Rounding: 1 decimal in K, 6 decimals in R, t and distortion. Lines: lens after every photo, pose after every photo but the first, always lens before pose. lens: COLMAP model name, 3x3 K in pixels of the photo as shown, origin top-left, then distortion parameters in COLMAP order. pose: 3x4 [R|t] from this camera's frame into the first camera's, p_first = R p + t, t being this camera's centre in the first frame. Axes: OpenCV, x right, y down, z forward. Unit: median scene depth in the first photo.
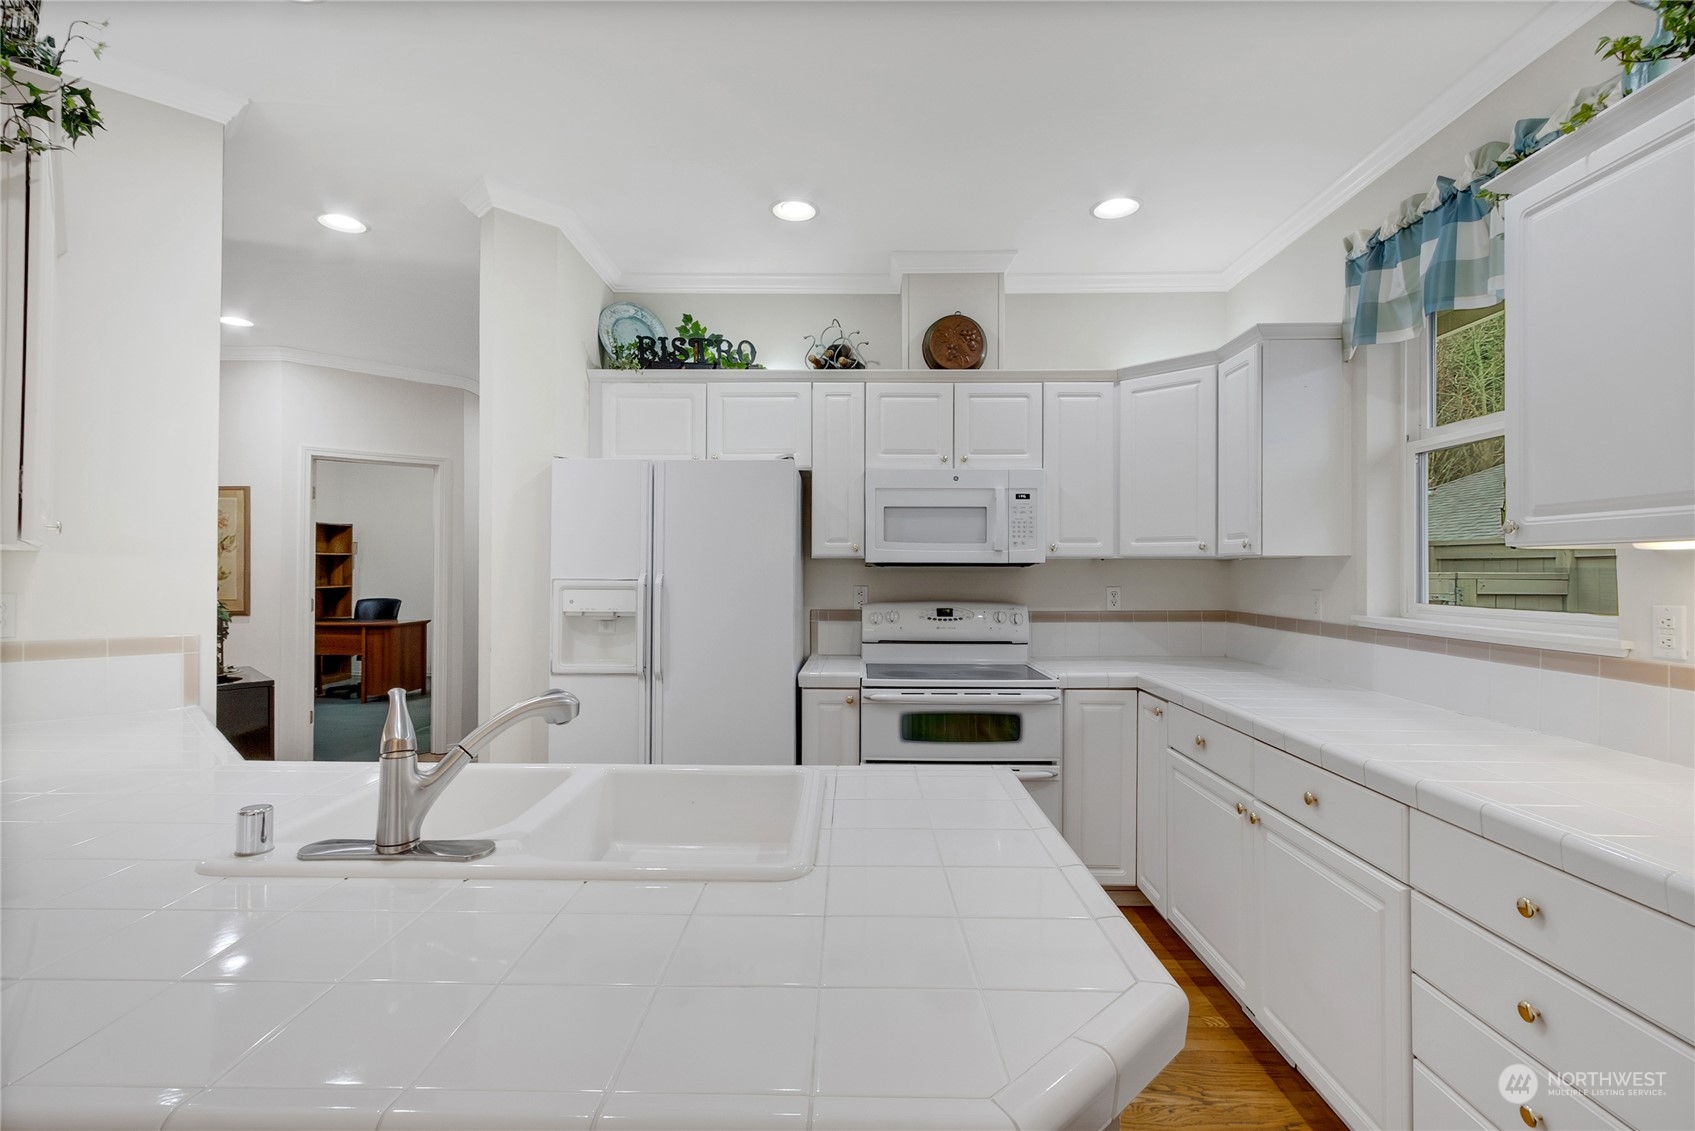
lens RADIAL K [[790.8, 0, 814.2], [0, 790.8, 567.8], [0, 0, 1]] dist [0.005943, -0.000953]
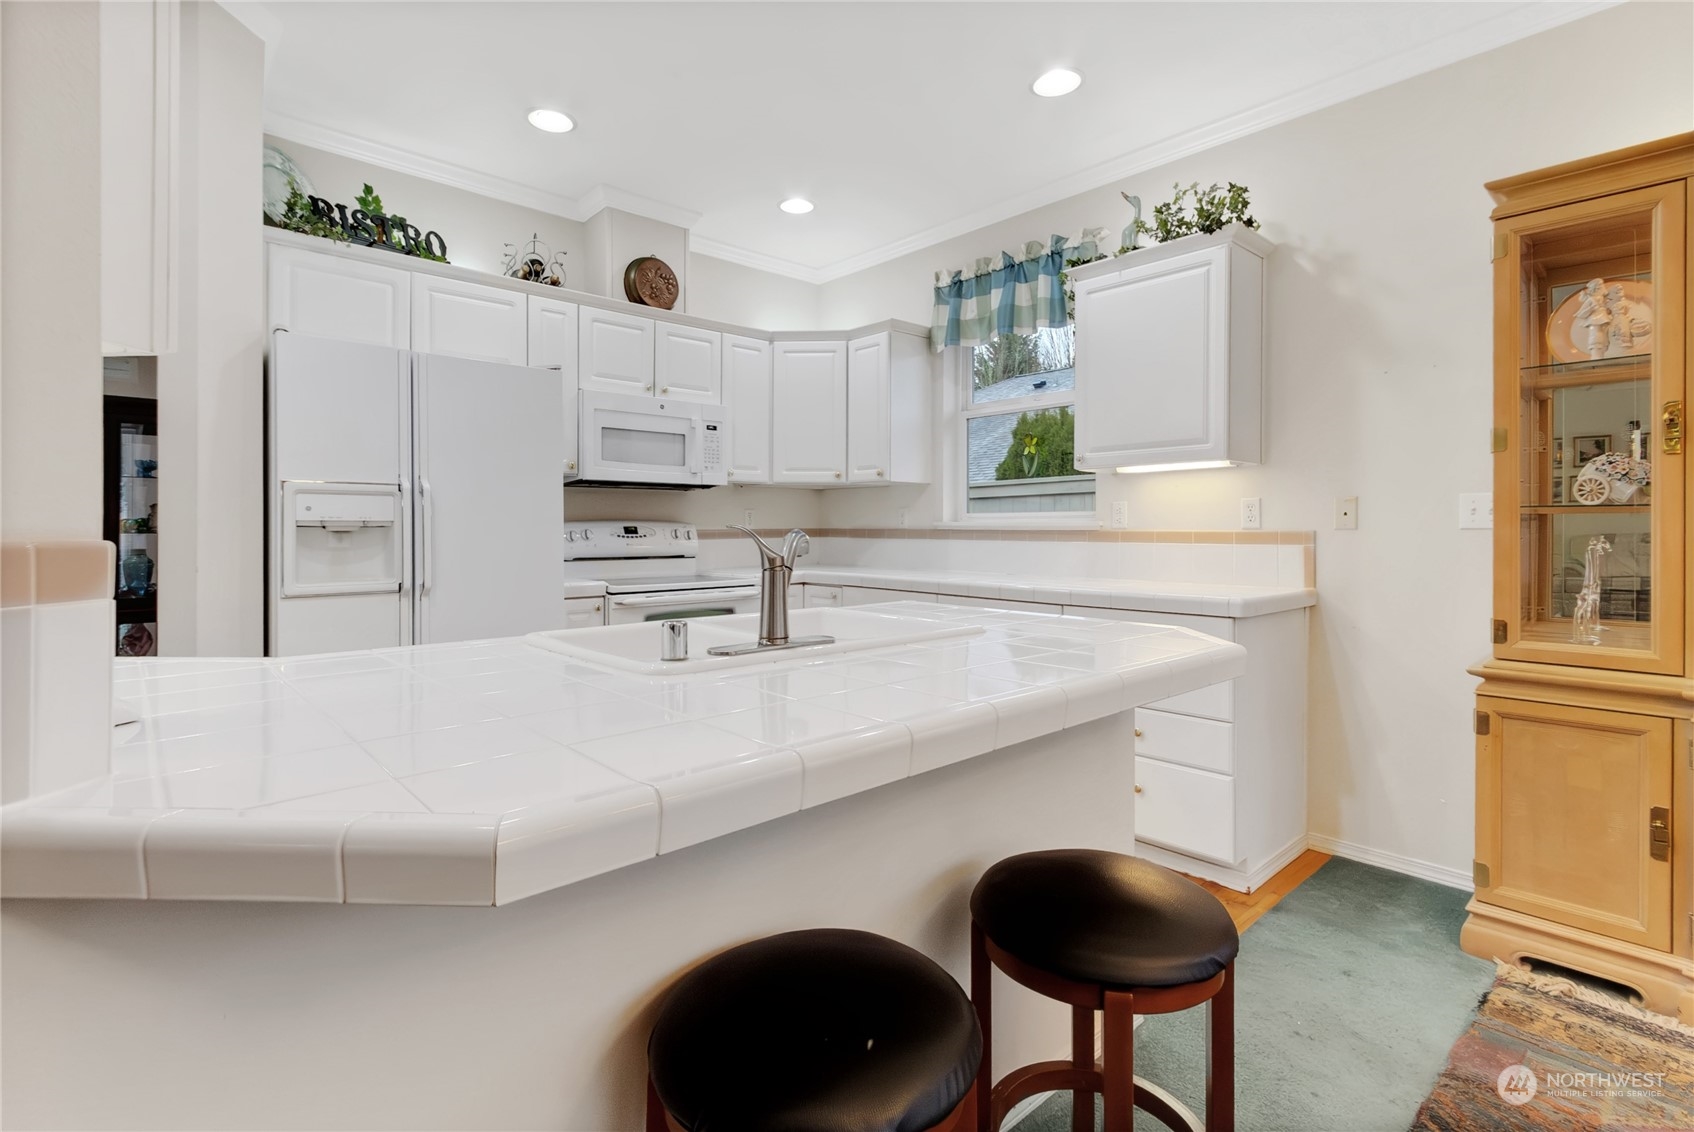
lens RADIAL K [[816.7, 0, 834.2], [0, 816.7, 545.8], [0, 0, 1]] dist [0.009885, -0.001178]
pose [[0.727322, -0.017101, 0.686083, -0.438698], [-0.000058, 0.999688, 0.024979, 0.054331], [-0.686296, -0.018208, 0.727094, -0.008520]]
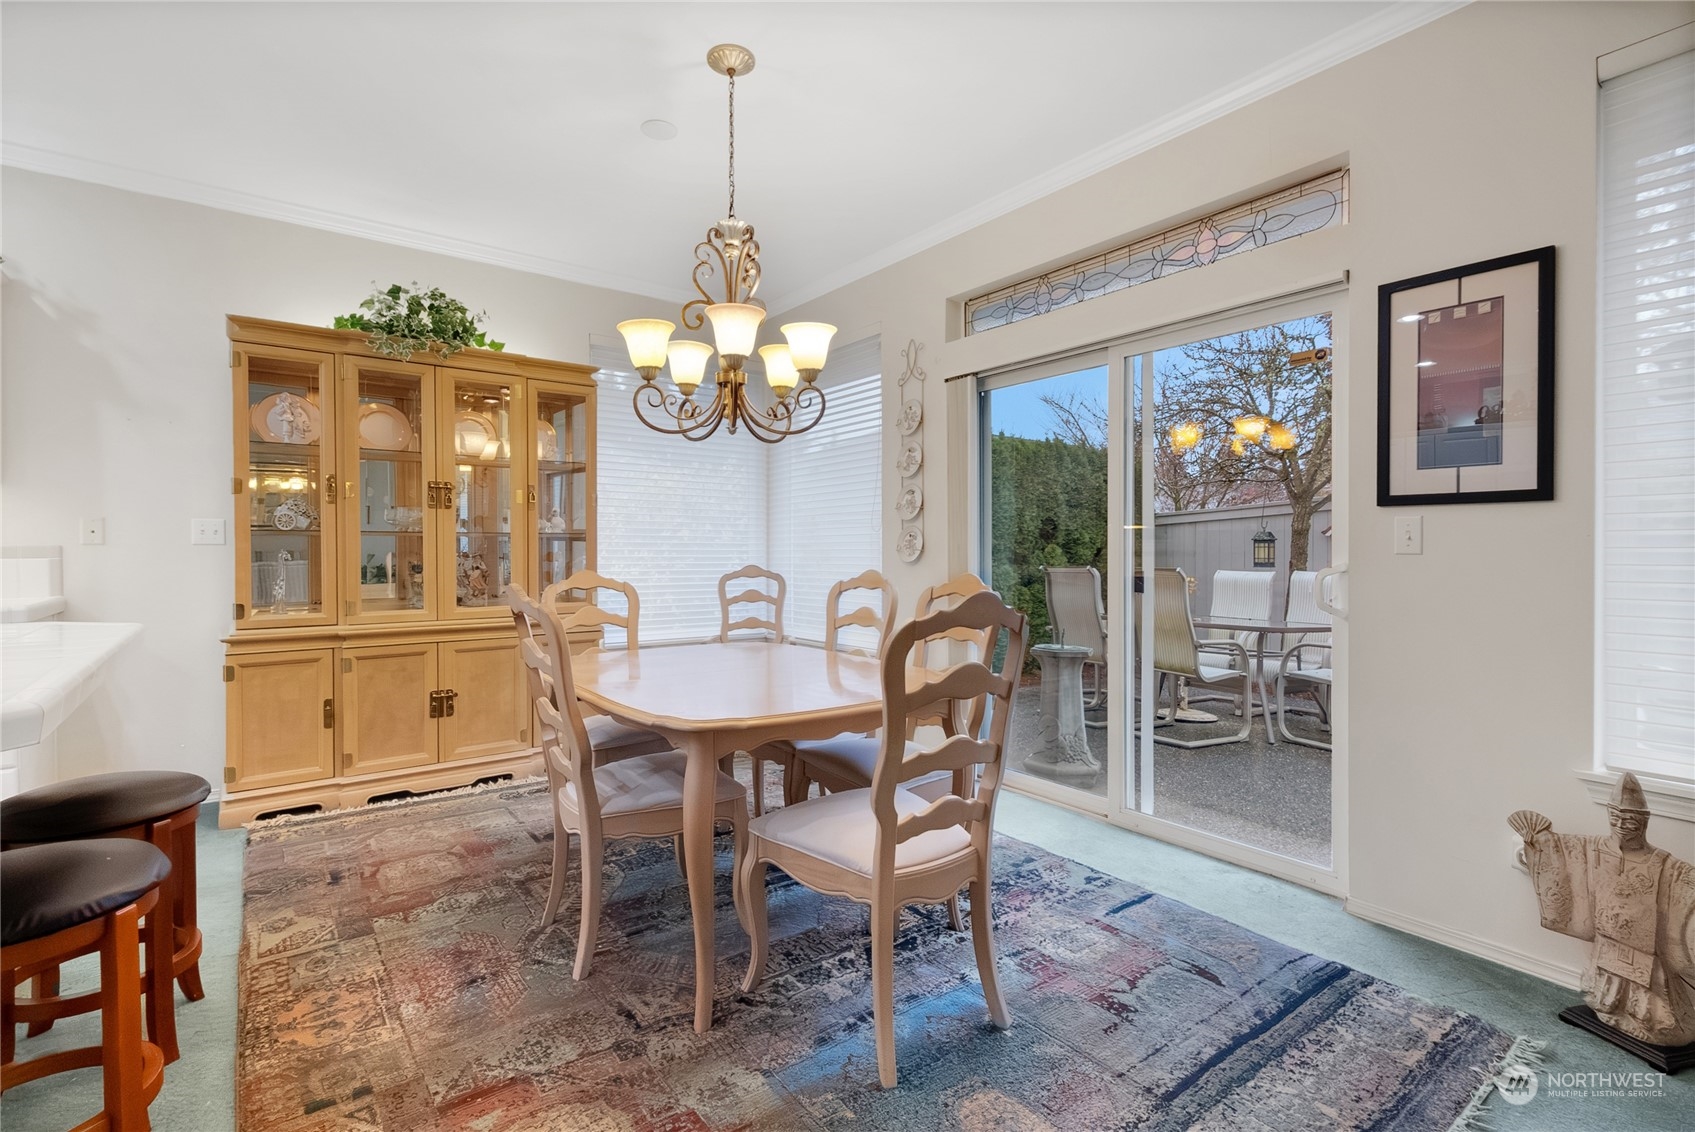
lens RADIAL K [[817.2, 0, 813.8], [0, 817.2, 543.0], [0, 0, 1]] dist [0.009885, -0.001178]
pose [[-0.586868, -0.004779, 0.809668, -0.813599], [-0.010570, 0.999943, -0.001759, 0.050253], [-0.809613, -0.009590, -0.586885, 0.120596]]
